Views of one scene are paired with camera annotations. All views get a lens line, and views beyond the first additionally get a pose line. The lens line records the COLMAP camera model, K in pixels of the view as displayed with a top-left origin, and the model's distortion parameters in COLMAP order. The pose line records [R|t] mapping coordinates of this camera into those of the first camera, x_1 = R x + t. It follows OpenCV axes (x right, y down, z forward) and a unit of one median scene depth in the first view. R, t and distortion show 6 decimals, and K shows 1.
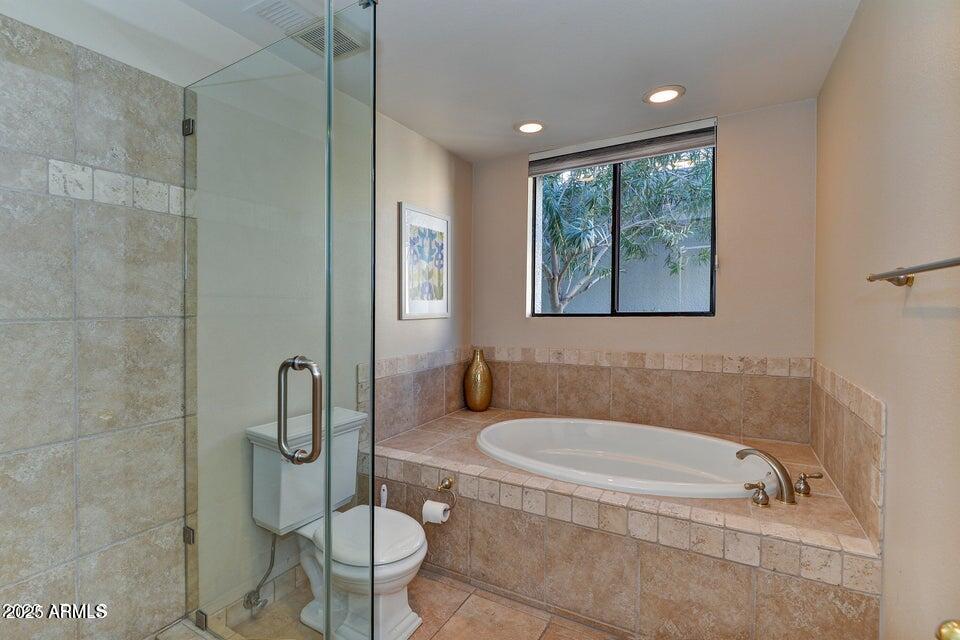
lens RADIAL K [[438.7, 0, 480.0], [0, 438.7, 320.0], [0, 0, 1]] dist [-0.000337, -0.000287]
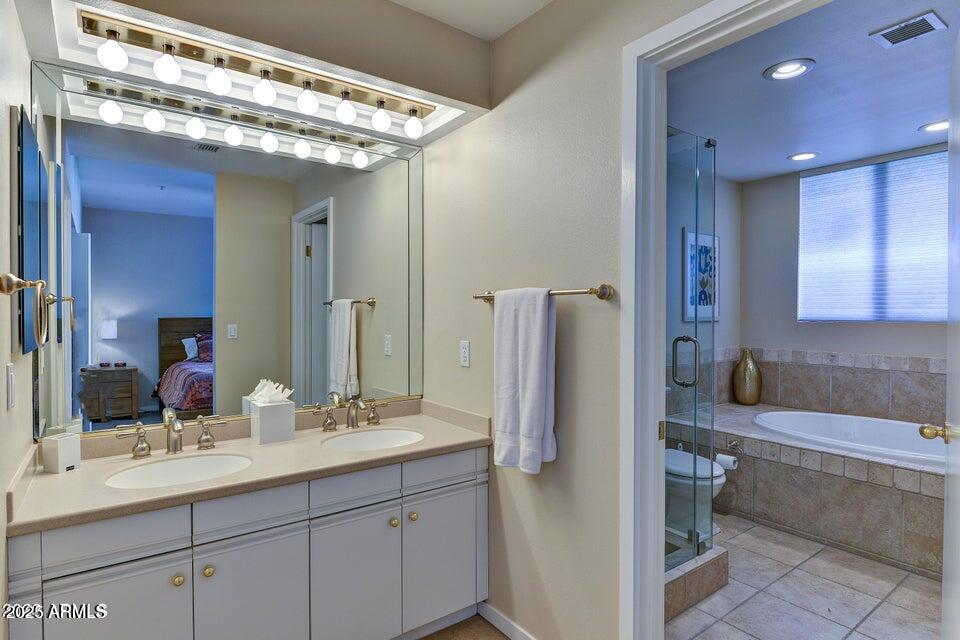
lens RADIAL K [[529.1, 0, 483.9], [0, 529.1, 307.0], [0, 0, 1]] dist [-0.002091, -0.003677]
pose [[0.919620, 0.010887, -0.392659, -0.147576], [-0.023404, 0.999359, -0.027103, 0.016489], [0.392113, 0.034114, 0.919285, -0.787044]]
